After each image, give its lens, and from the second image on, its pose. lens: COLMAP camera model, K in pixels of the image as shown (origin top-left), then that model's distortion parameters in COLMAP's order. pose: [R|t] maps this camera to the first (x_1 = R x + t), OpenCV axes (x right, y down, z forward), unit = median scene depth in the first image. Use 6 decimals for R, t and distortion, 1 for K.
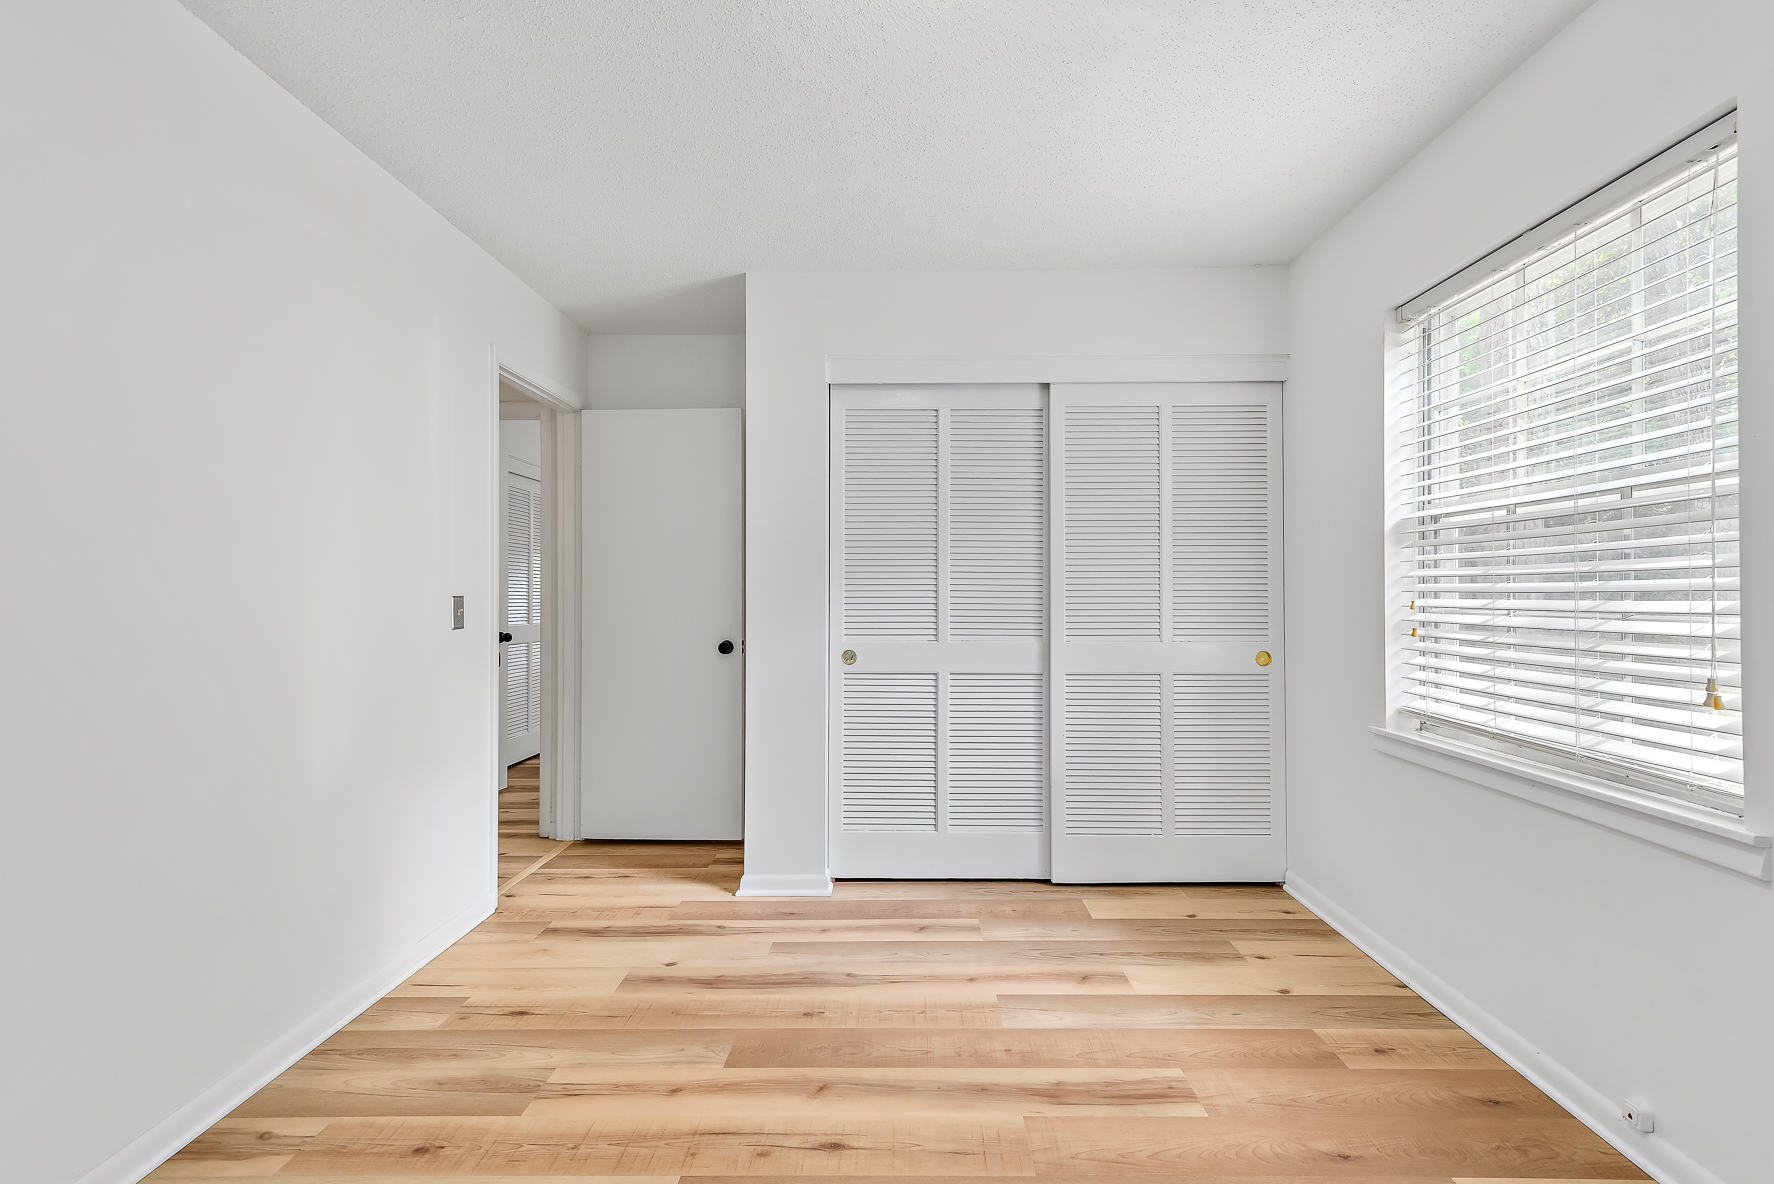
lens RADIAL K [[766.7, 0, 891.2], [0, 766.7, 595.7], [0, 0, 1]] dist [0.005232, 0.000109]
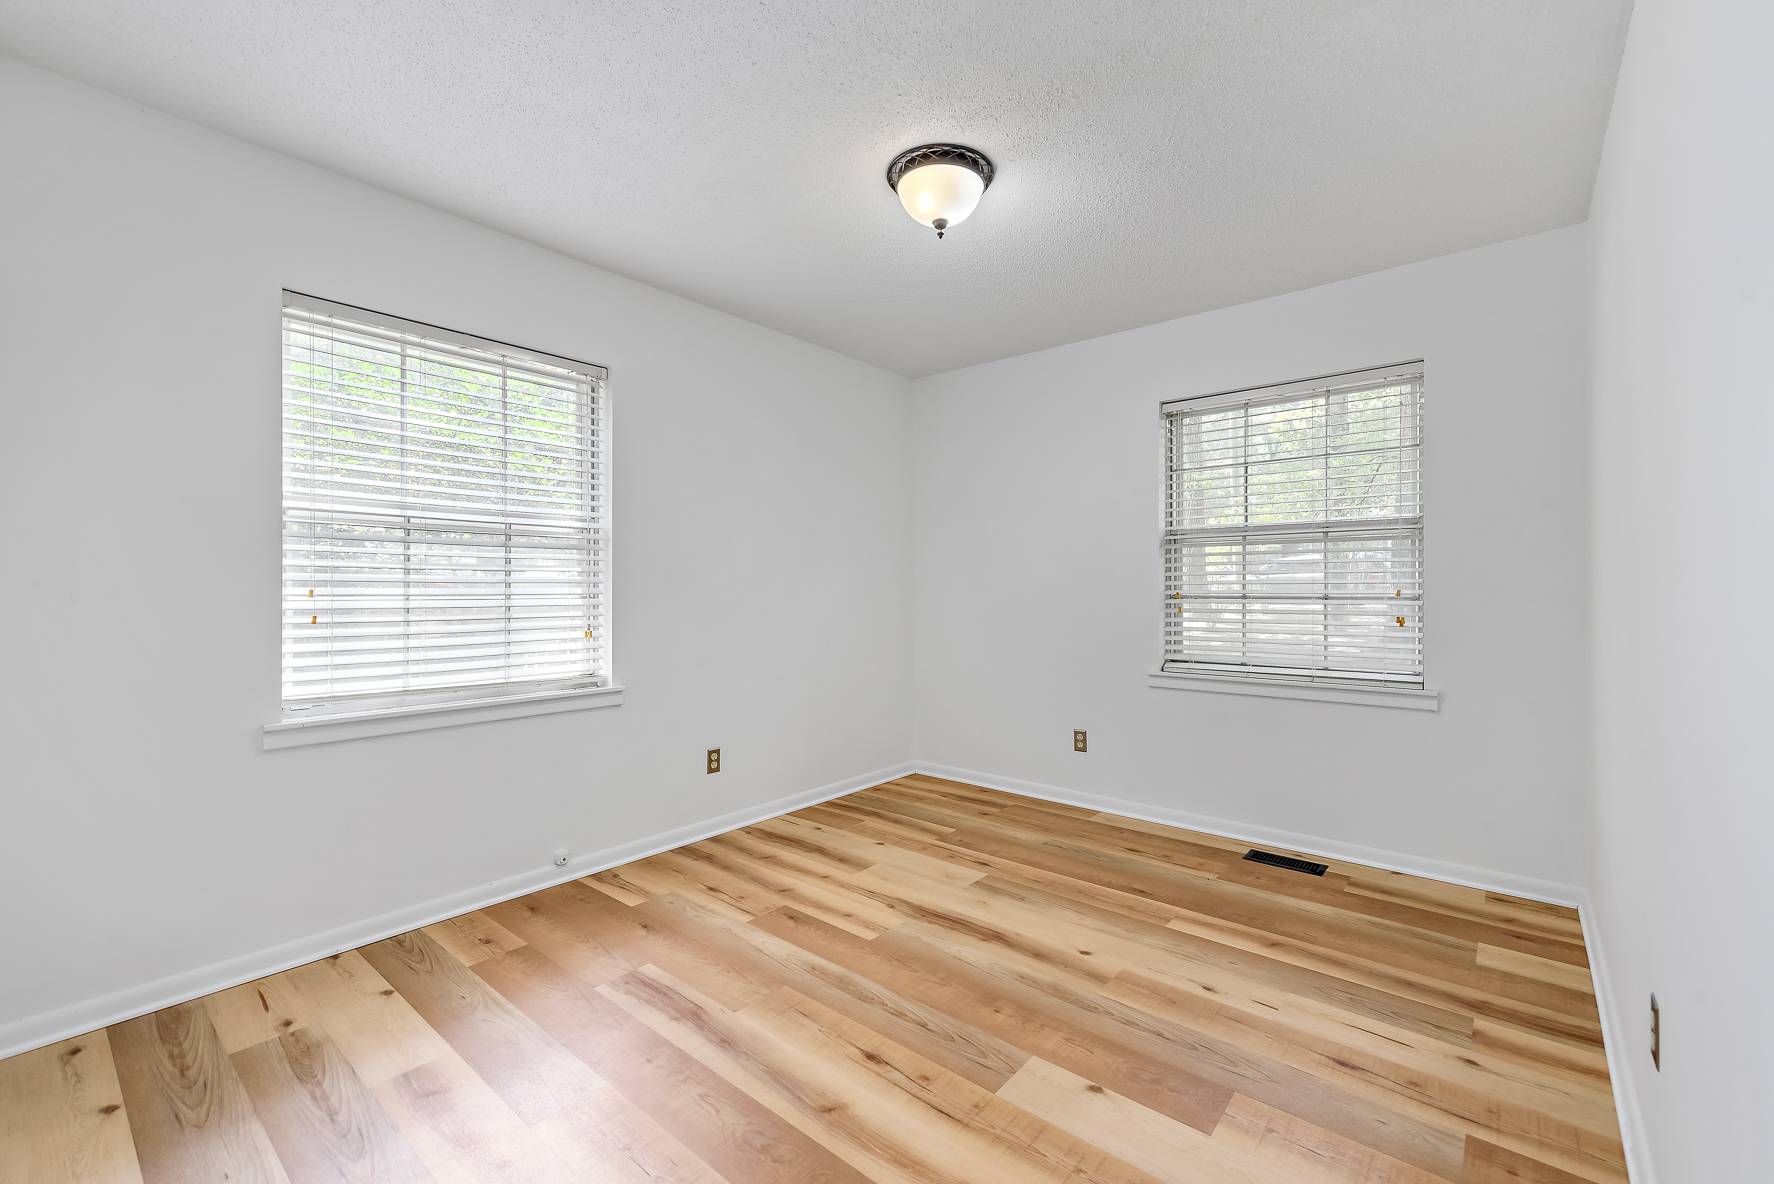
lens RADIAL K [[729.3, 0, 895.4], [0, 729.3, 579.6], [0, 0, 1]] dist [0.008063, -0.002993]
pose [[-0.774816, 0.009886, 0.632110, -0.758450], [-0.001255, 0.999852, -0.017177, 0.008253], [-0.632186, -0.014102, -0.774688, 1.727354]]
